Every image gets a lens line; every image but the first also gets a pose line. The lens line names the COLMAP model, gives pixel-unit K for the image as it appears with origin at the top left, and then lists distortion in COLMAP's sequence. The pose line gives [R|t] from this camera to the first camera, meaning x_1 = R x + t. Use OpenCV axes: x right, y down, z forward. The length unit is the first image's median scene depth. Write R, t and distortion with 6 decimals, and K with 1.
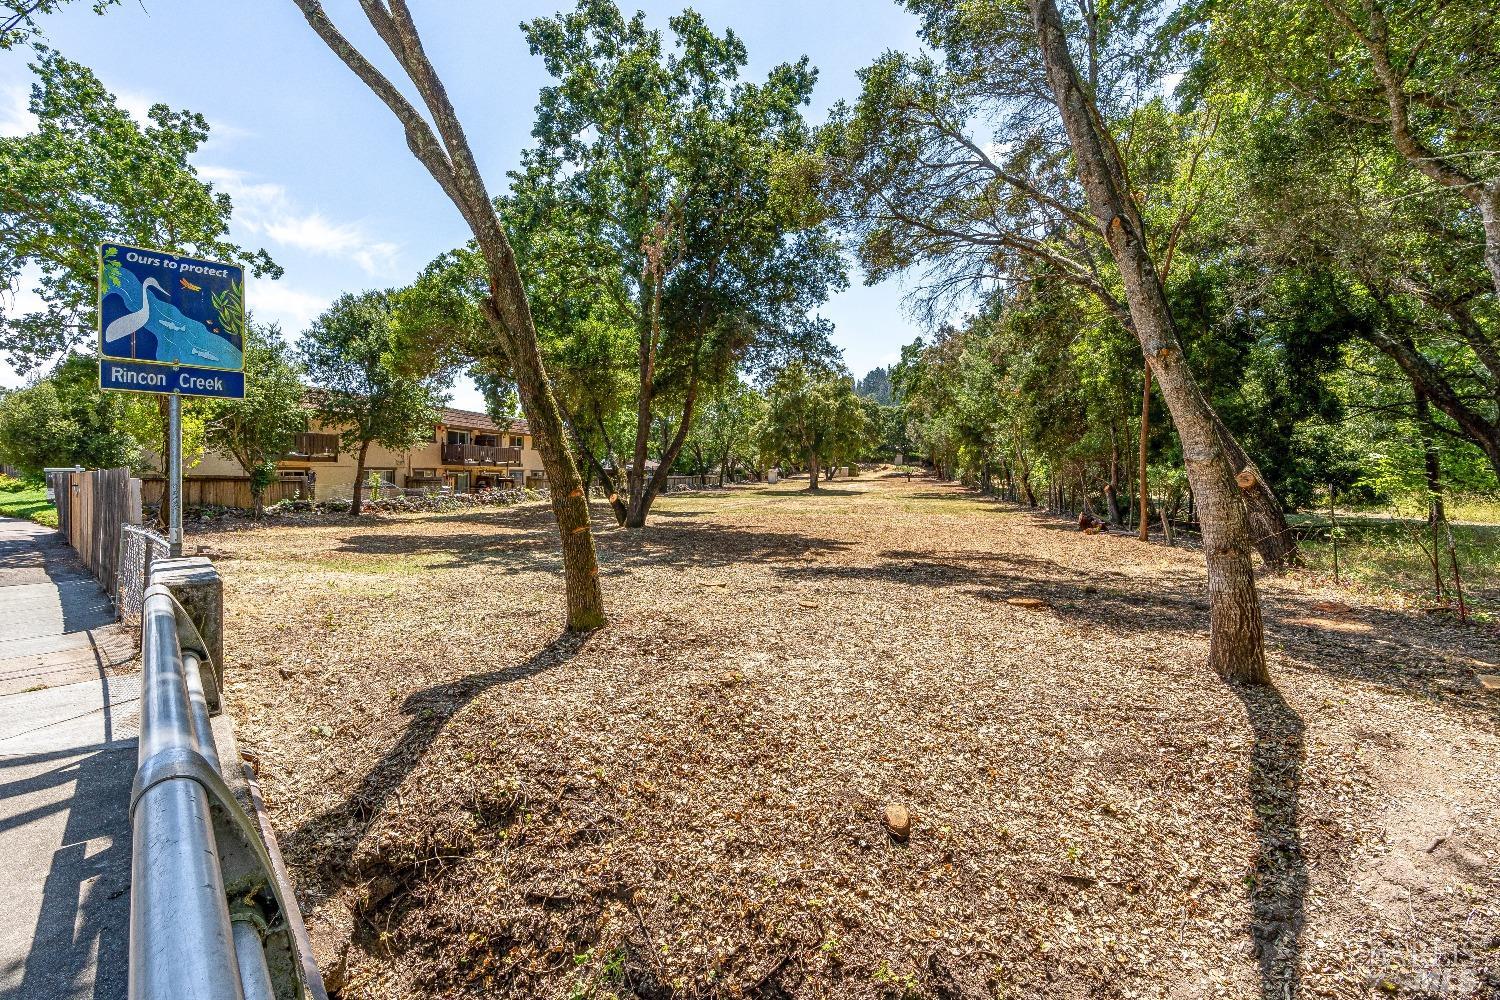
lens RADIAL K [[698.8, 0, 739.1], [0, 698.8, 500.0], [0, 0, 1]] dist [-0.009007, 0.003654]
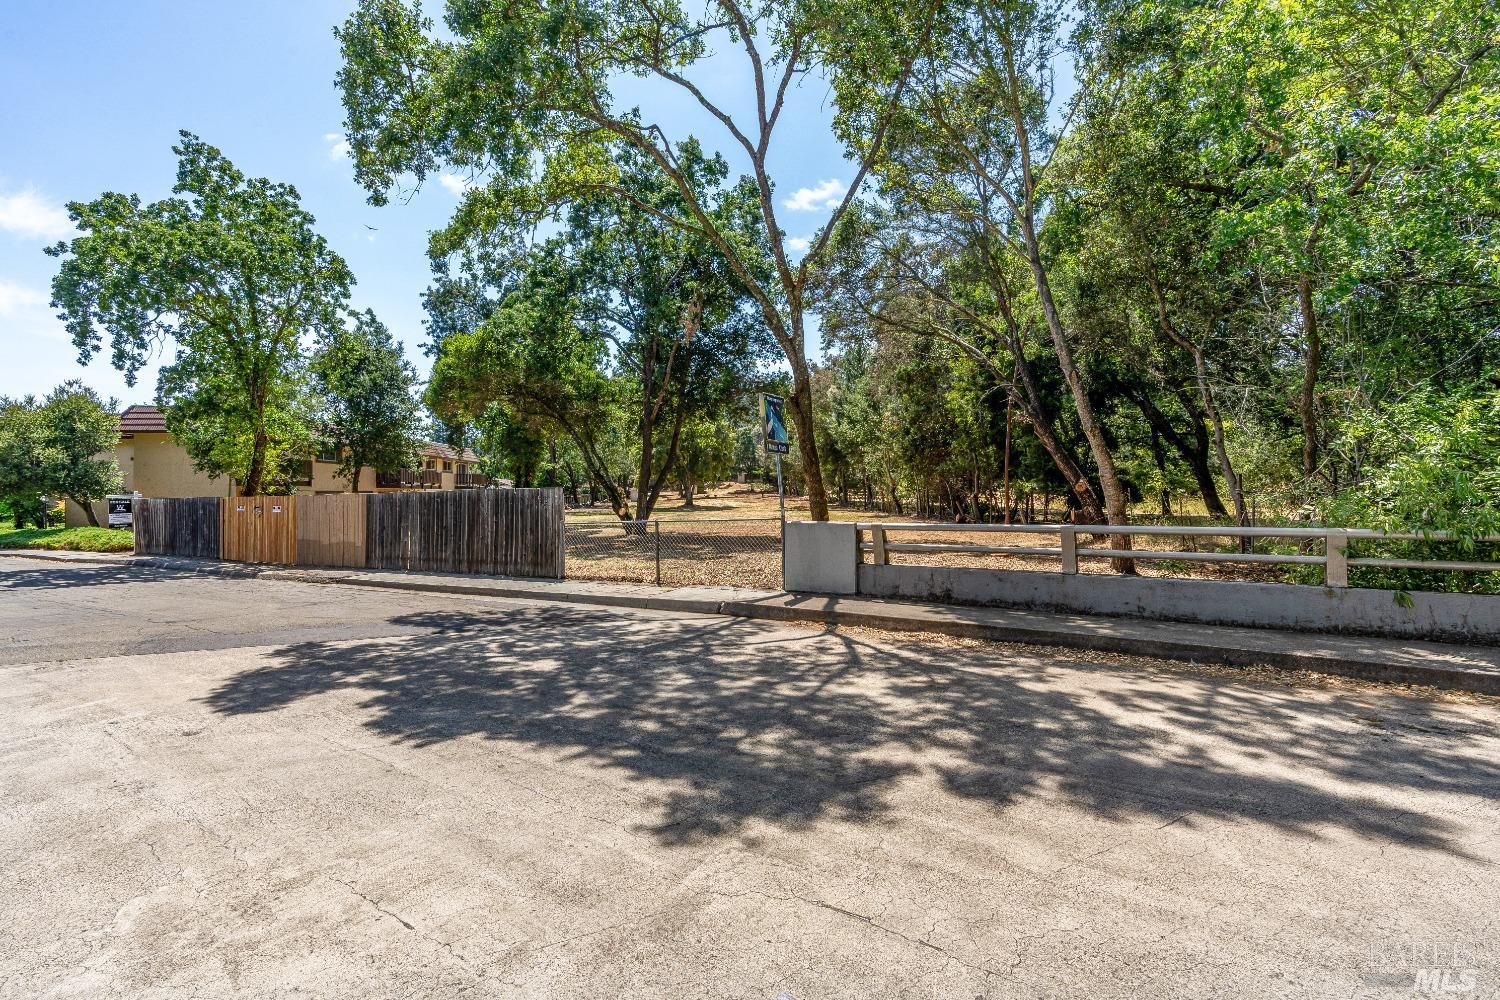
lens RADIAL K [[698.8, 0, 746.7], [0, 698.8, 498.7], [0, 0, 1]] dist [-0.009007, 0.003654]
pose [[0.965202, -0.020508, 0.260698, -0.235612], [0.028017, 0.999292, -0.025119, 0.009587], [-0.259998, 0.031549, 0.965094, -0.197416]]
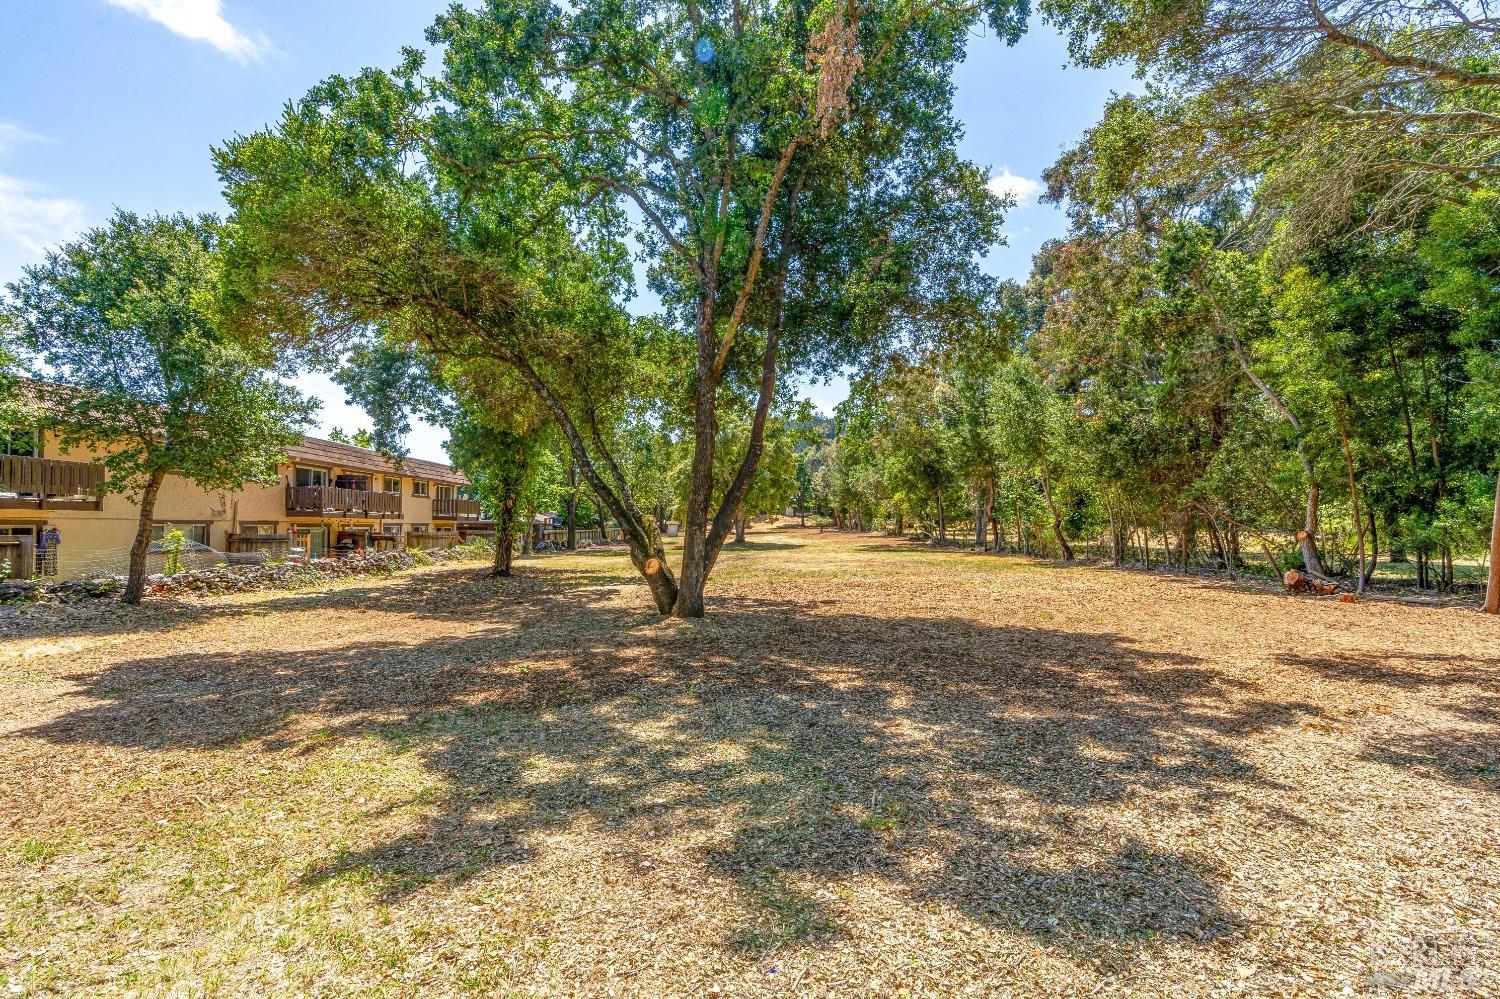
lens RADIAL K [[698.8, 0, 740.1], [0, 698.8, 520.4], [0, 0, 1]] dist [-0.009007, 0.003654]
pose [[0.979651, -0.008880, 0.200513, -0.181511], [0.018154, 0.998846, -0.044458, -0.011317], [-0.199886, 0.047193, 0.978682, 0.348123]]
